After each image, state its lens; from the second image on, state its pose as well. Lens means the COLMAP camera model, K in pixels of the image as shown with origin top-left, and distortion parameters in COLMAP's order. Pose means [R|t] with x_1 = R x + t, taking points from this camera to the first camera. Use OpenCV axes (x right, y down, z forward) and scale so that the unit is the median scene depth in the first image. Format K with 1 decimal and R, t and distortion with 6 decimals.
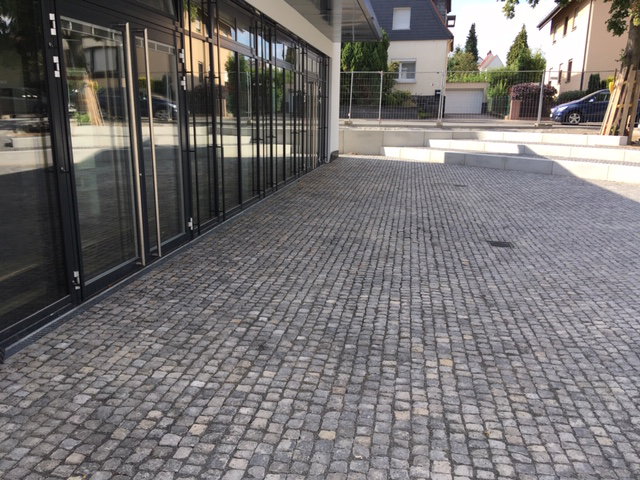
lens RADIAL K [[548.3, 0, 321.8], [0, 548.3, 242.4], [0, 0, 1]] dist [0.096124, -0.094617]
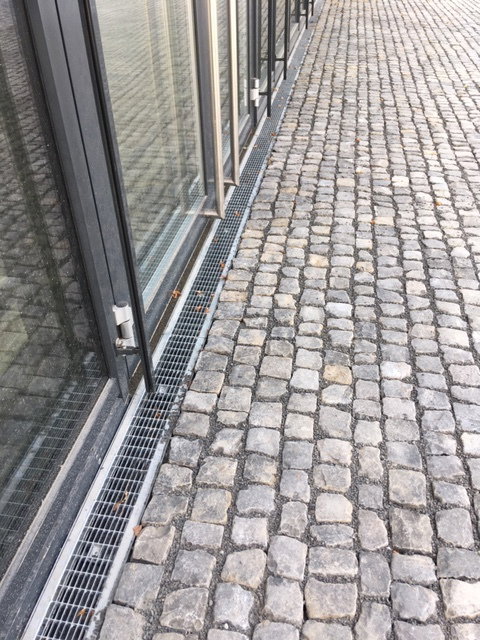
lens RADIAL K [[548.3, 0, 236.3], [0, 548.3, 320.4], [0, 0, 1]] dist [0.096124, -0.094617]
pose [[0.999401, -0.017039, -0.030132, -0.315286], [0.027423, 0.920913, 0.388801, -0.052020], [0.021124, -0.389394, 0.920829, 0.610635]]
